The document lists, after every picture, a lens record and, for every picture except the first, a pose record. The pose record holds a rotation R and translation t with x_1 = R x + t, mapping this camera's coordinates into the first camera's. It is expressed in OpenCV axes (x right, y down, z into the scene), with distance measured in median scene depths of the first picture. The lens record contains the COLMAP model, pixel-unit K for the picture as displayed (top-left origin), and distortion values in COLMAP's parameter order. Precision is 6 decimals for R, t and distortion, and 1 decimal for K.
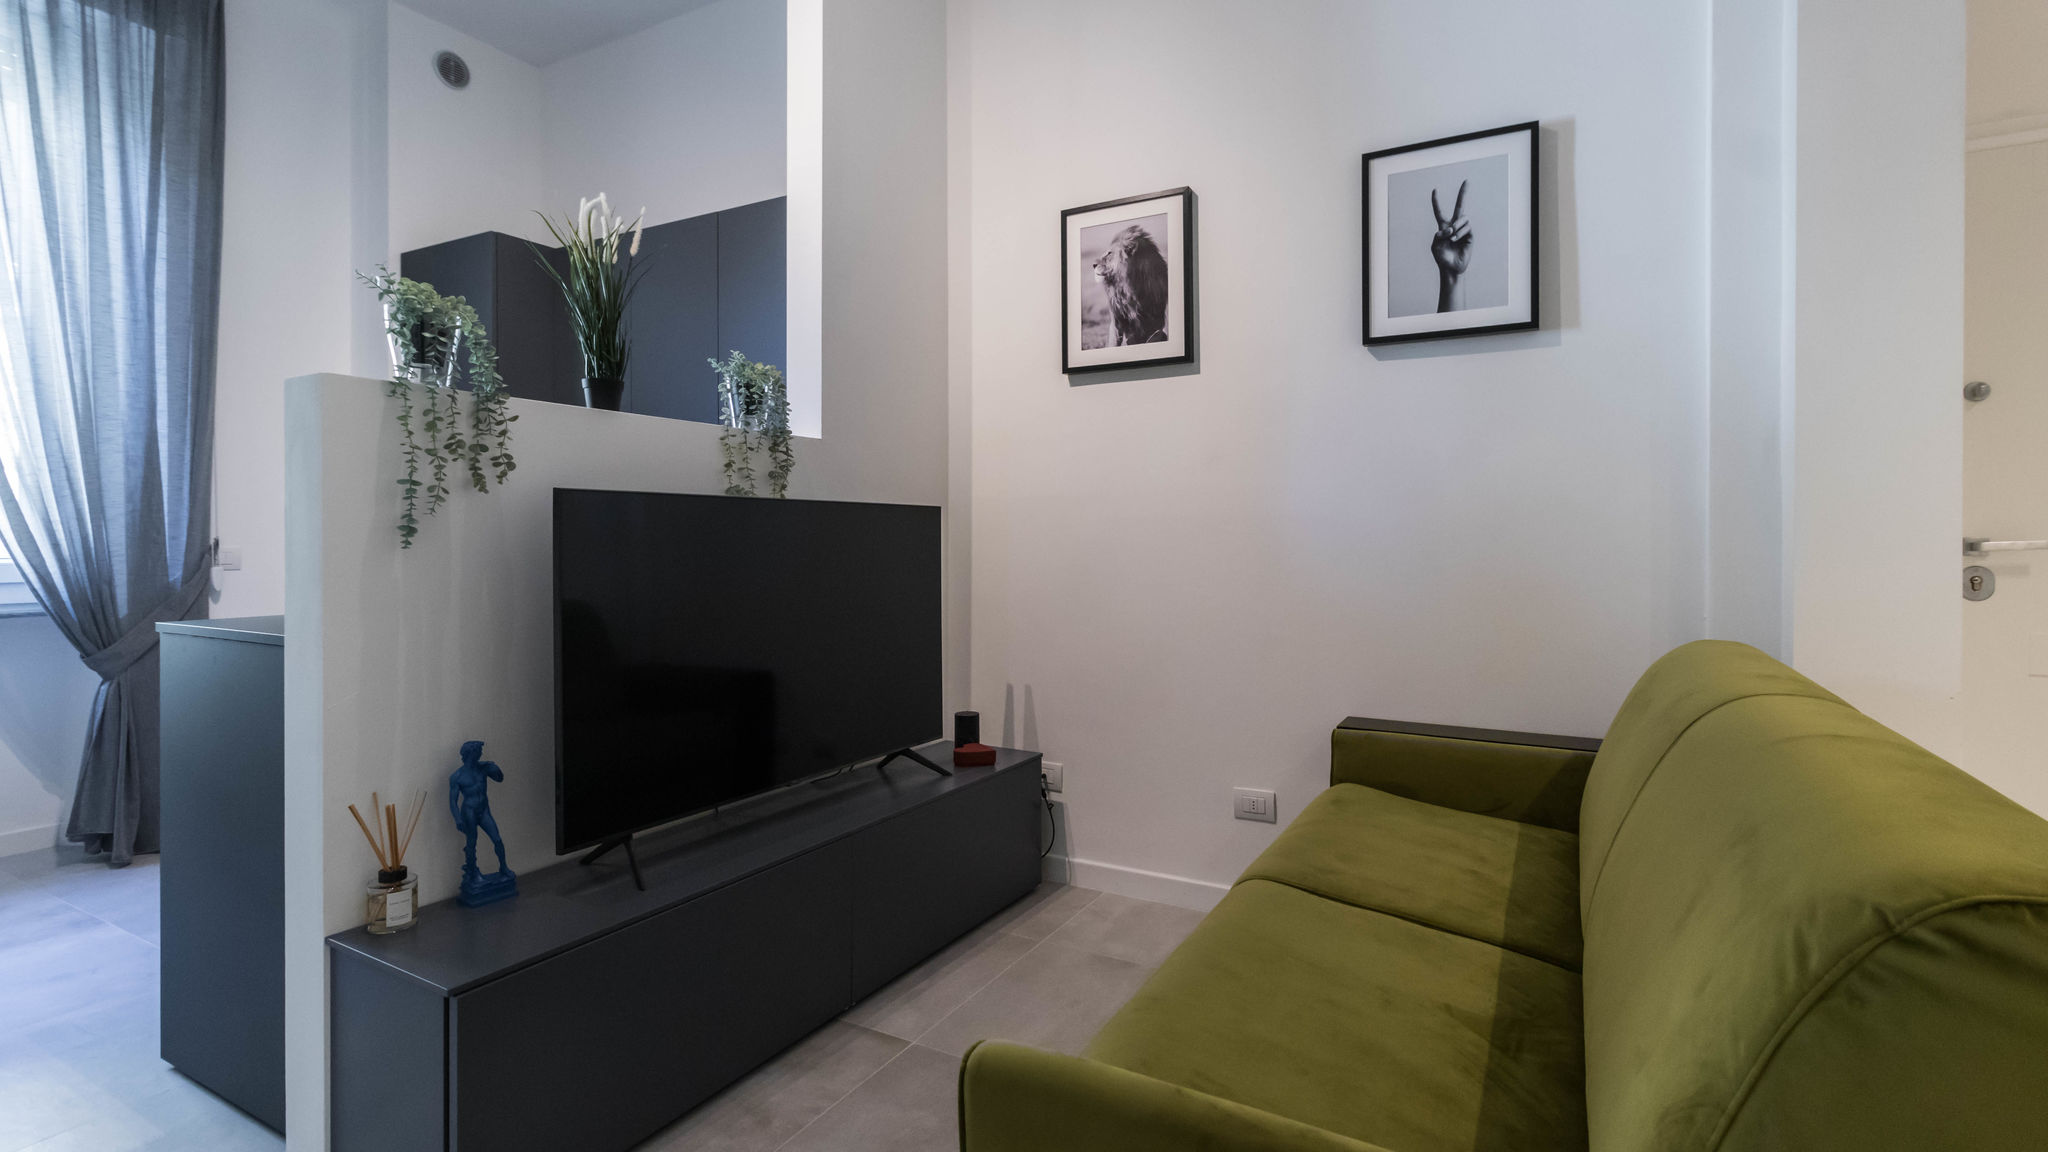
lens RADIAL K [[953.6, 0, 1026.8], [0, 953.6, 536.0], [0, 0, 1]] dist [0.002617, 0.000214]
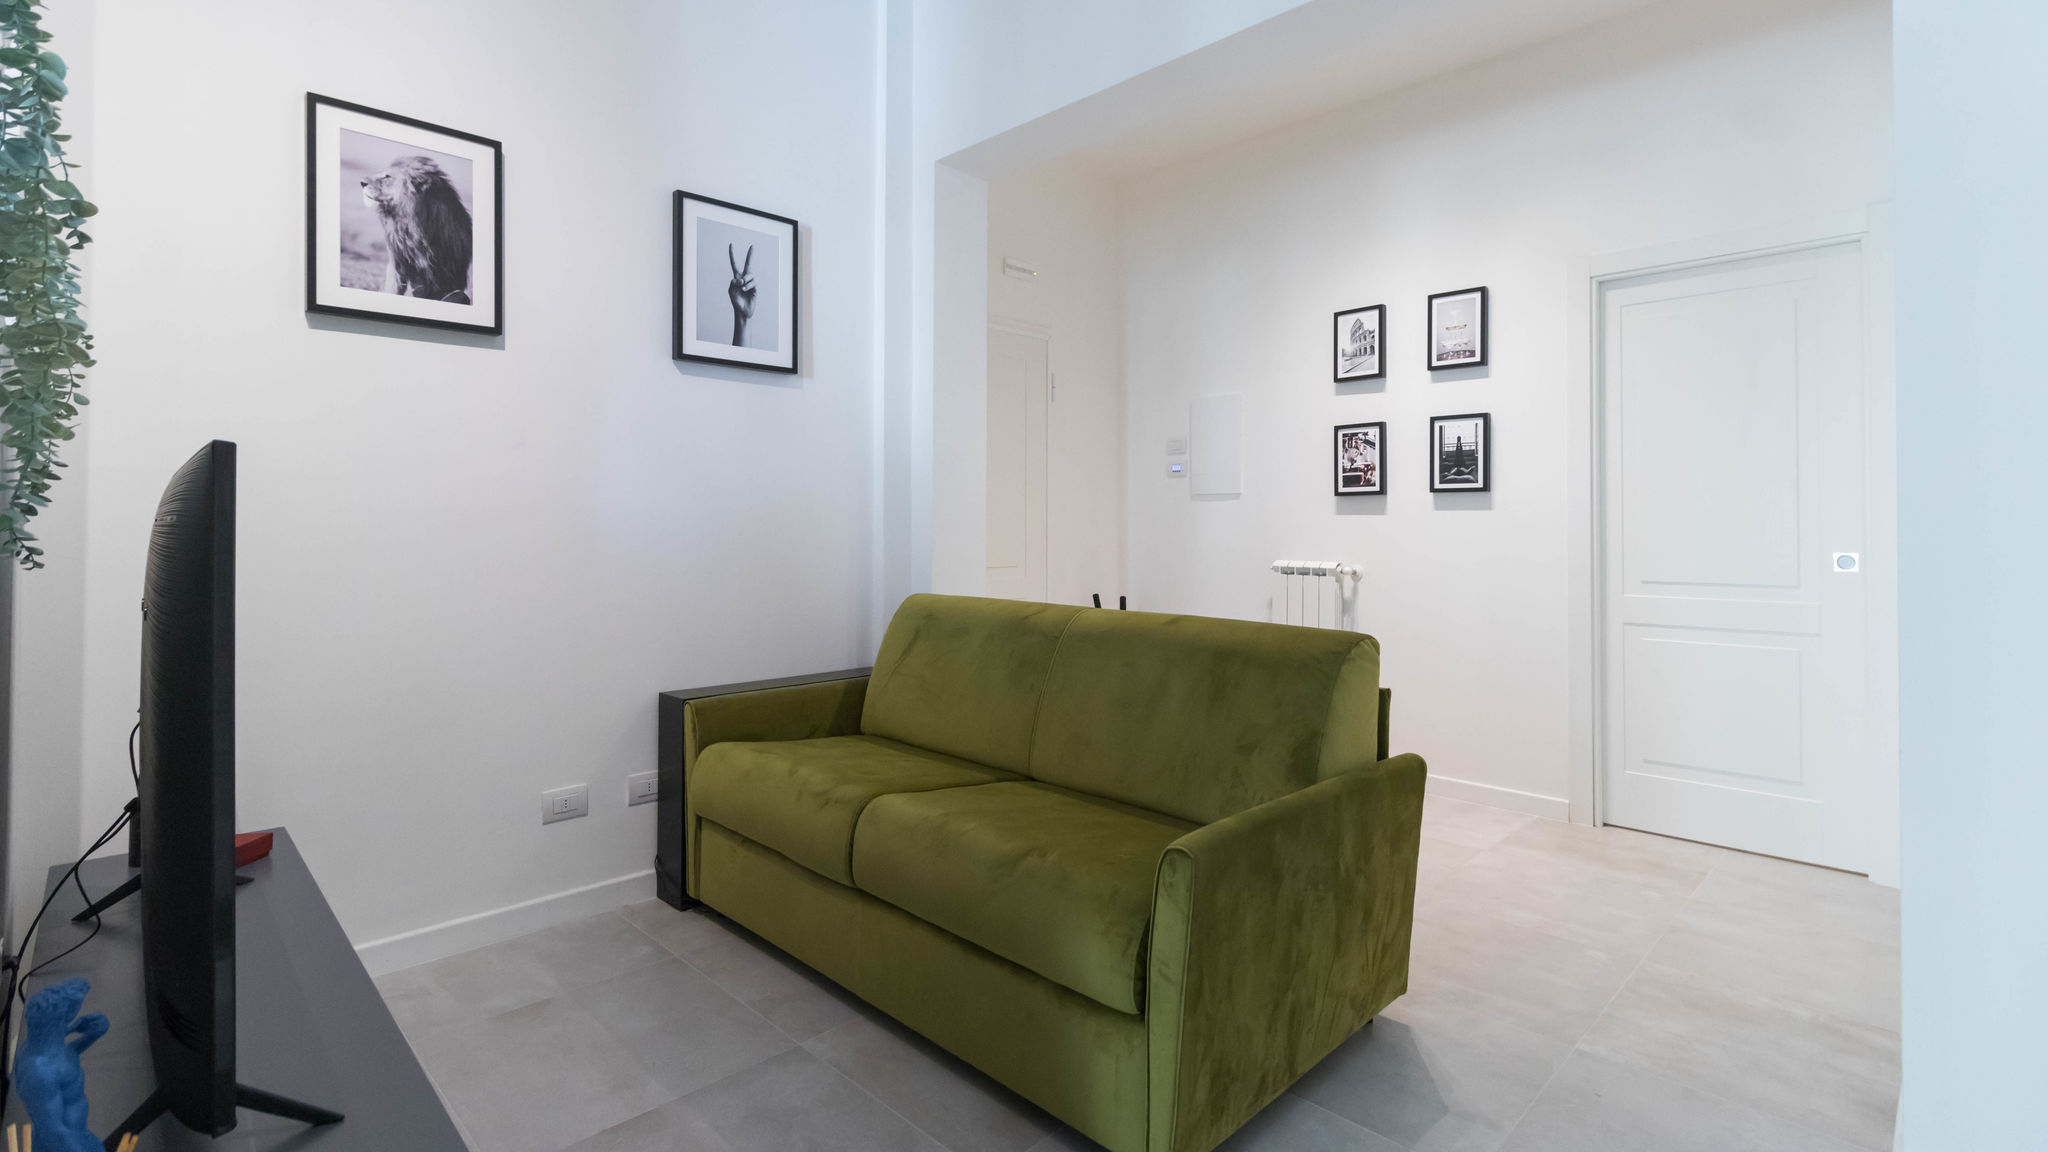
lens RADIAL K [[951.2, 0, 1022.7], [0, 951.2, 513.7], [0, 0, 1]] dist [0.000474, -0.000001]
pose [[0.273483, 0.013781, 0.961778, -0.554065], [-0.007614, 0.999897, -0.012162, -0.005906], [-0.961847, -0.003997, 0.273559, 0.270864]]
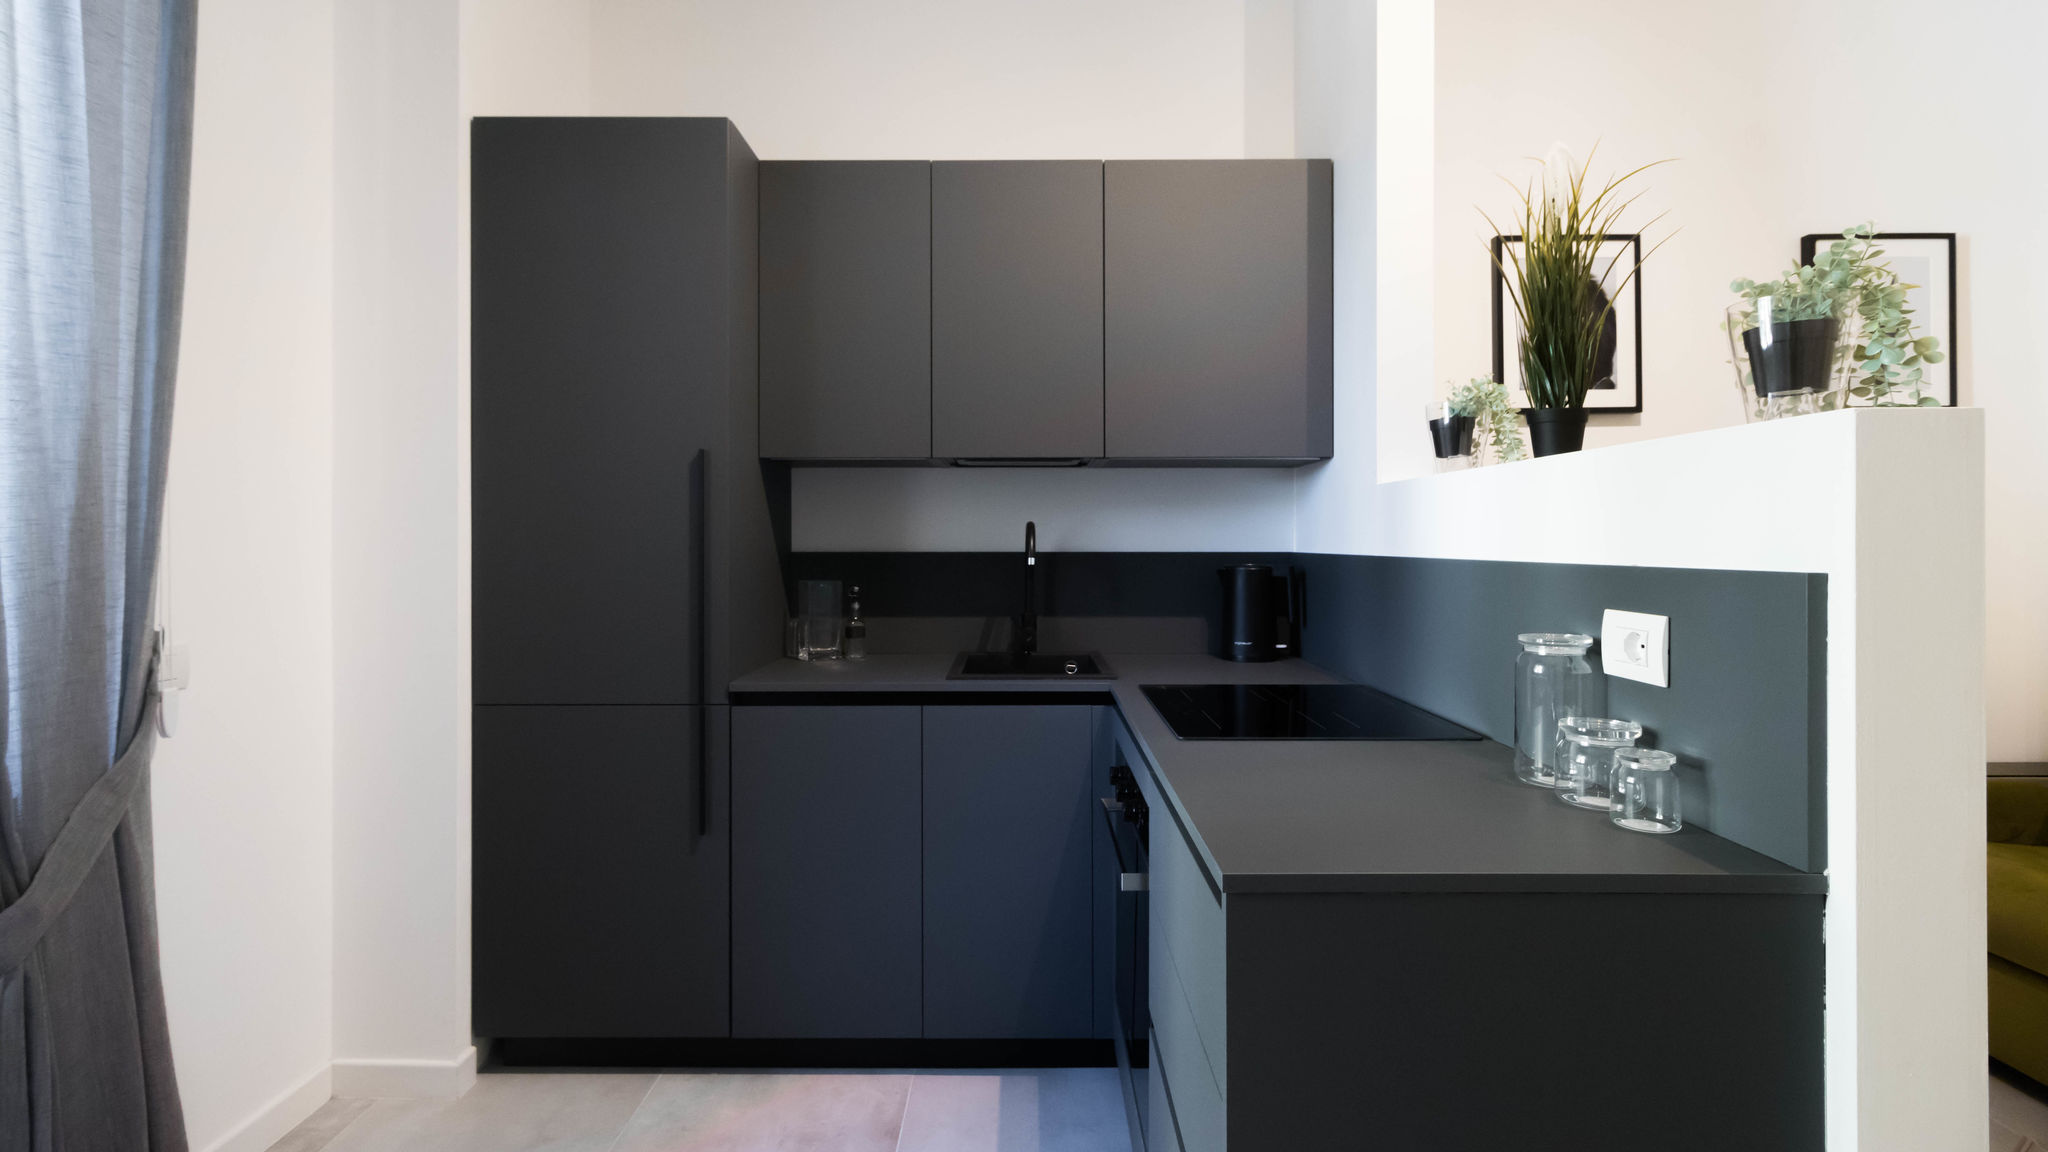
lens RADIAL K [[953.6, 0, 1026.8], [0, 953.6, 536.0], [0, 0, 1]] dist [0.002617, 0.000214]
pose [[0.875063, -0.000163, 0.484010, -0.850288], [0.000680, 0.999999, -0.000894, -0.054880], [-0.484009, 0.001111, 0.875062, 0.439263]]
